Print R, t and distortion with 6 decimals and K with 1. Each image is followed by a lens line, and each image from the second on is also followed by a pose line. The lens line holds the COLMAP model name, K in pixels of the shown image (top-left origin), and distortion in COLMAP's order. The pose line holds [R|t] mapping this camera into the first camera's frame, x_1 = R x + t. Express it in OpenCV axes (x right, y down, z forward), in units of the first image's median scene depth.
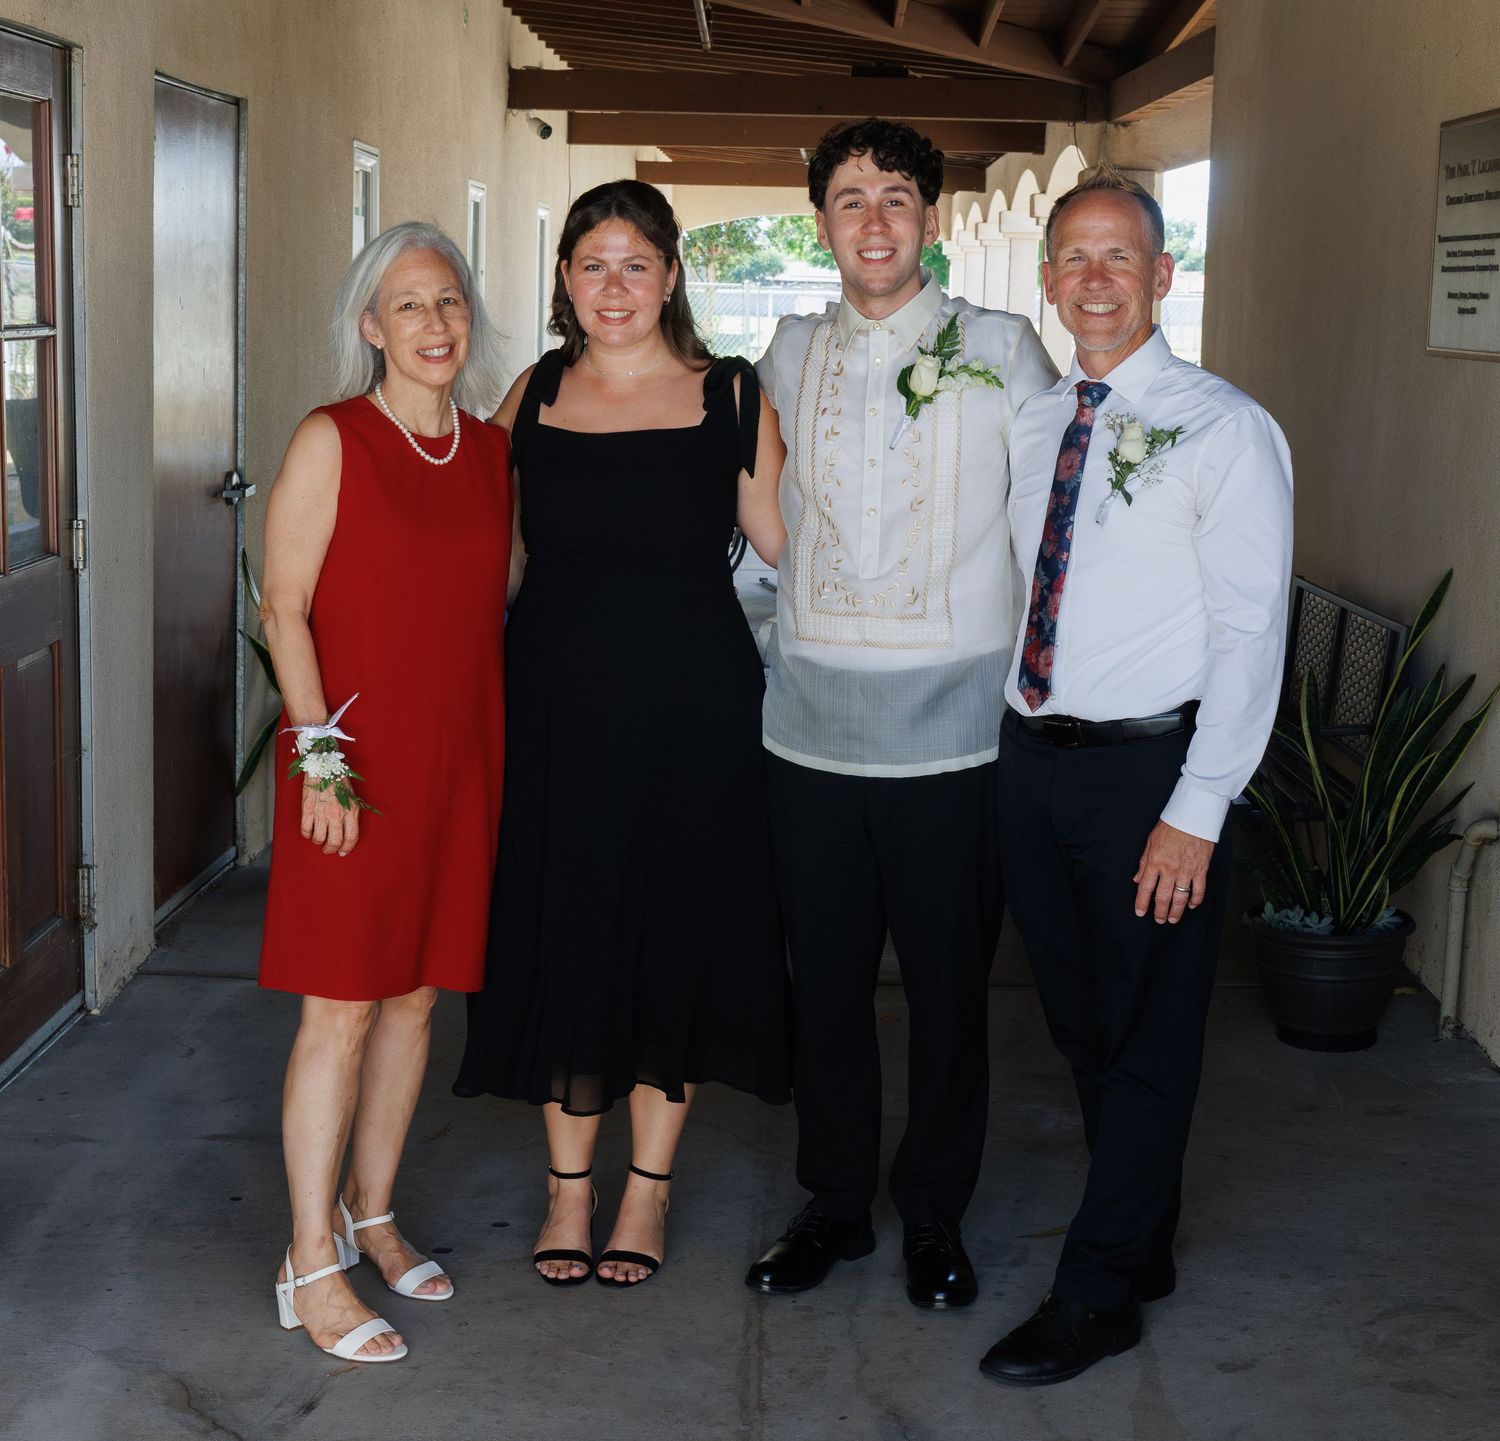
lens RADIAL K [[2543.2, 0, 750.0], [0, 2543.2, 720.5], [0, 0, 1]] dist [-0.005587, 0.004402]
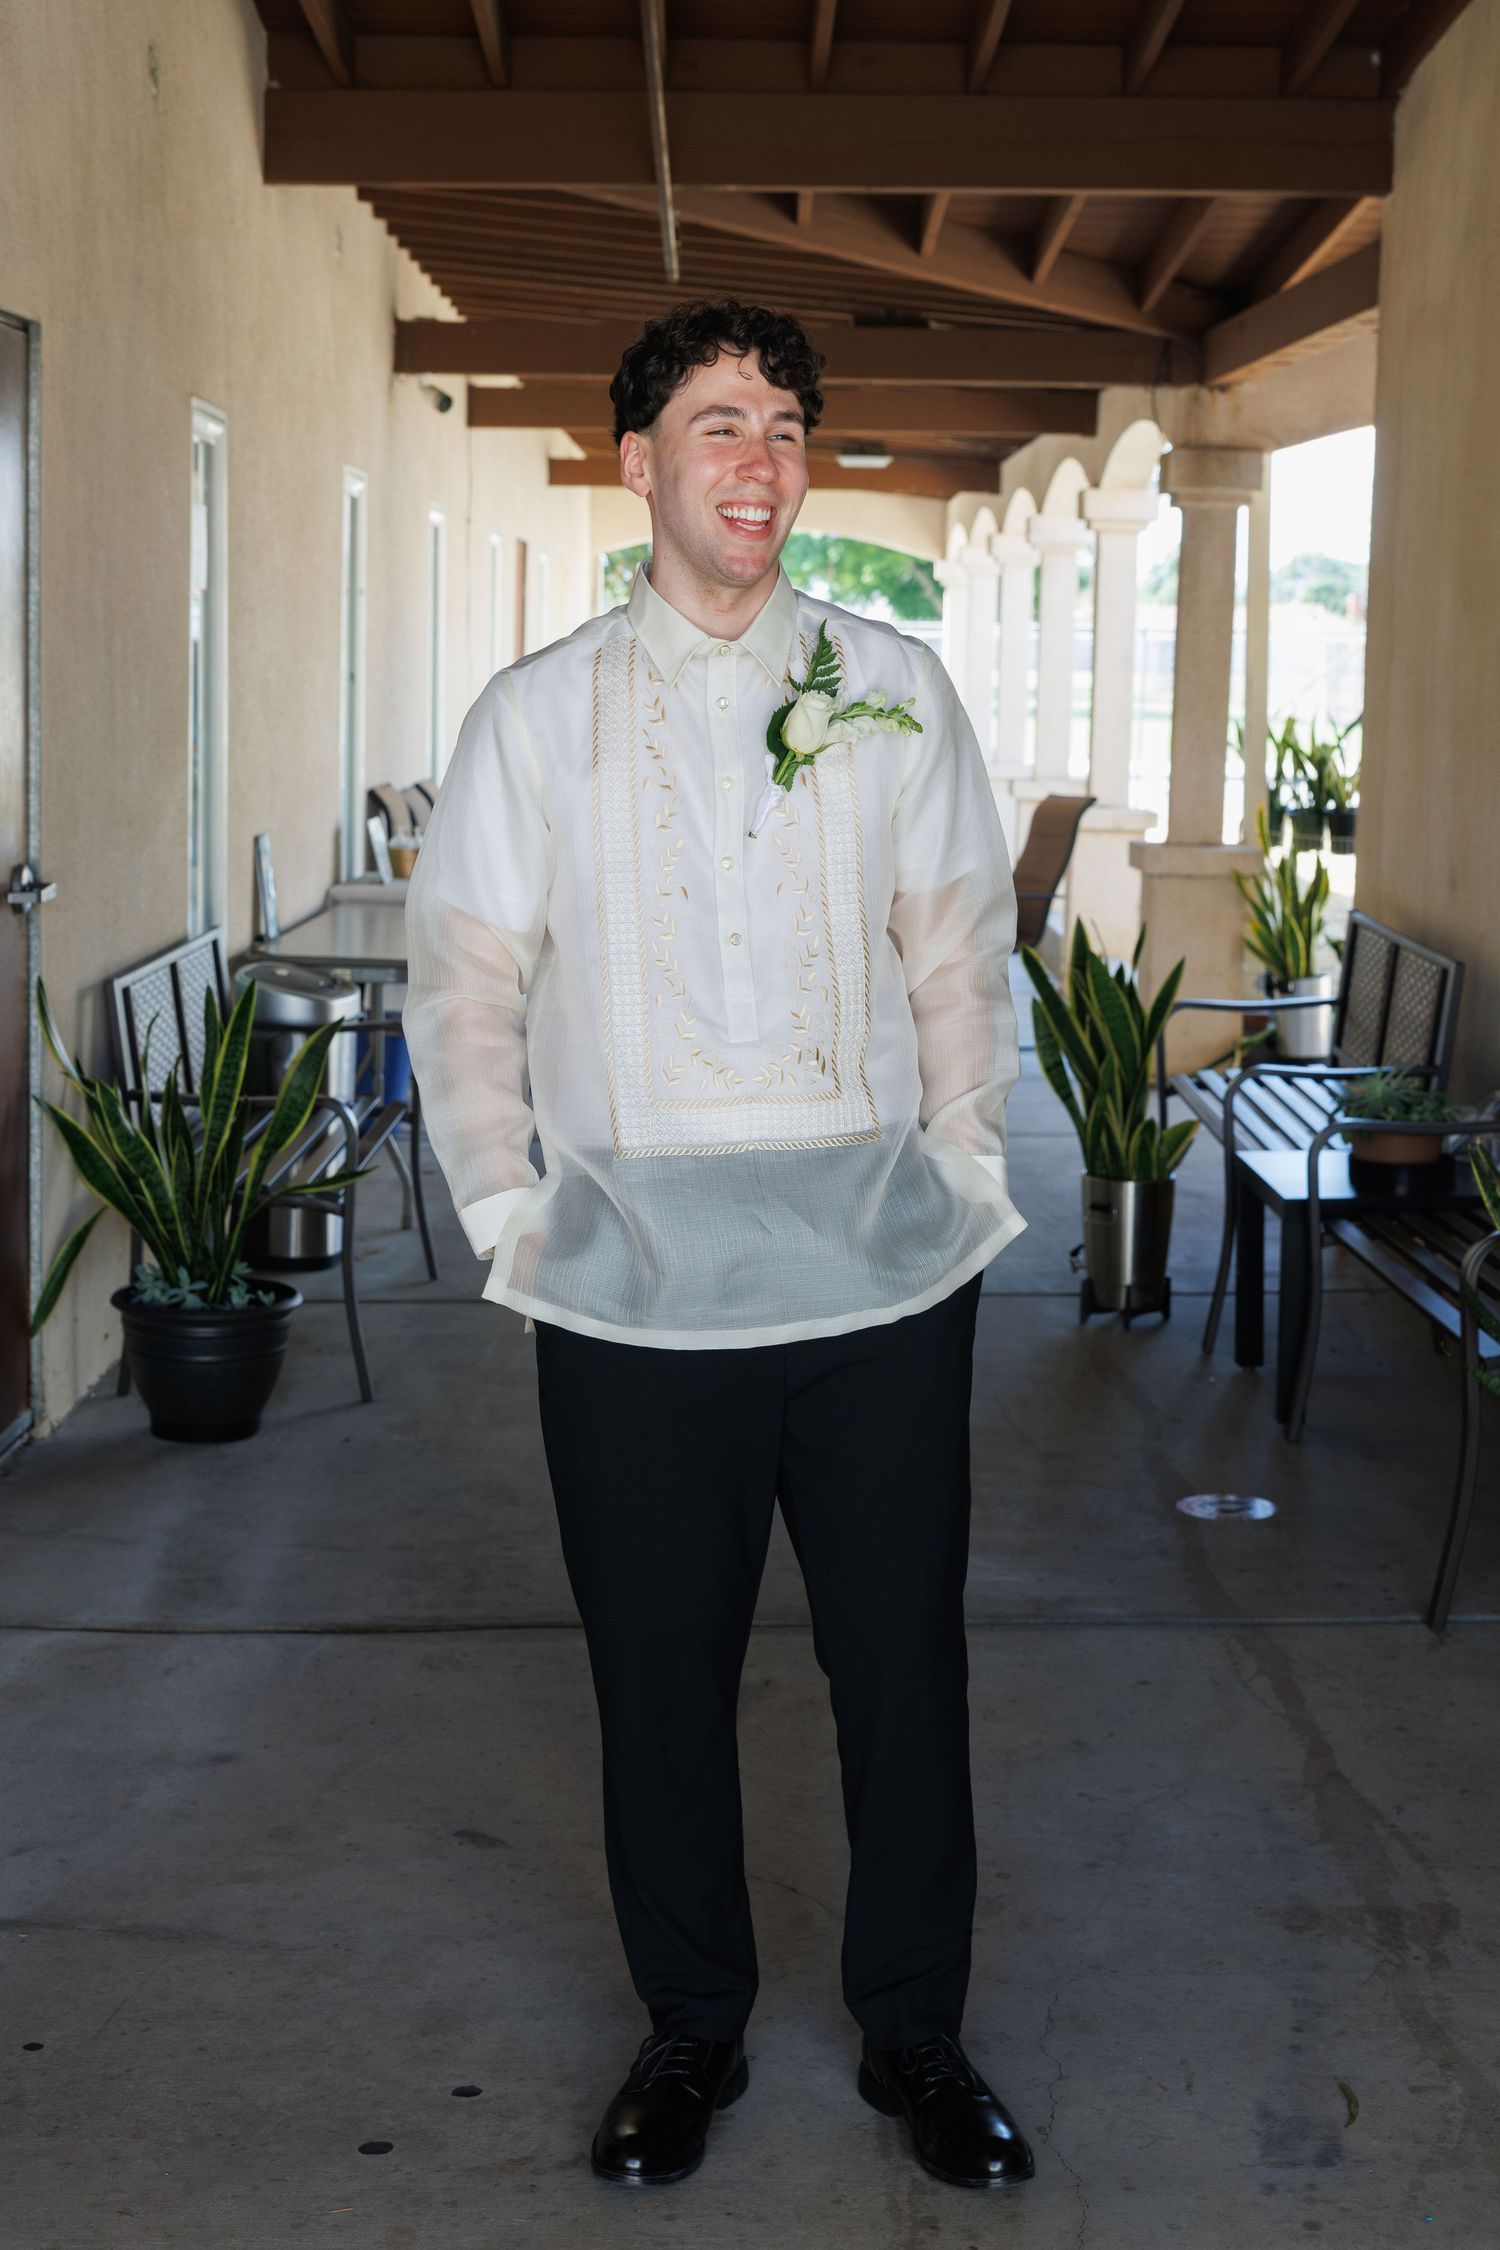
lens RADIAL K [[3165.8, 0, 749.4], [0, 3165.8, 1097.8], [0, 0, 1]] dist [0.016331, -0.003843]
pose [[0.999671, -0.010147, 0.023540, -0.021126], [0.010654, 0.999712, -0.021481, -0.010931], [-0.023316, 0.021725, 0.999492, 0.106436]]
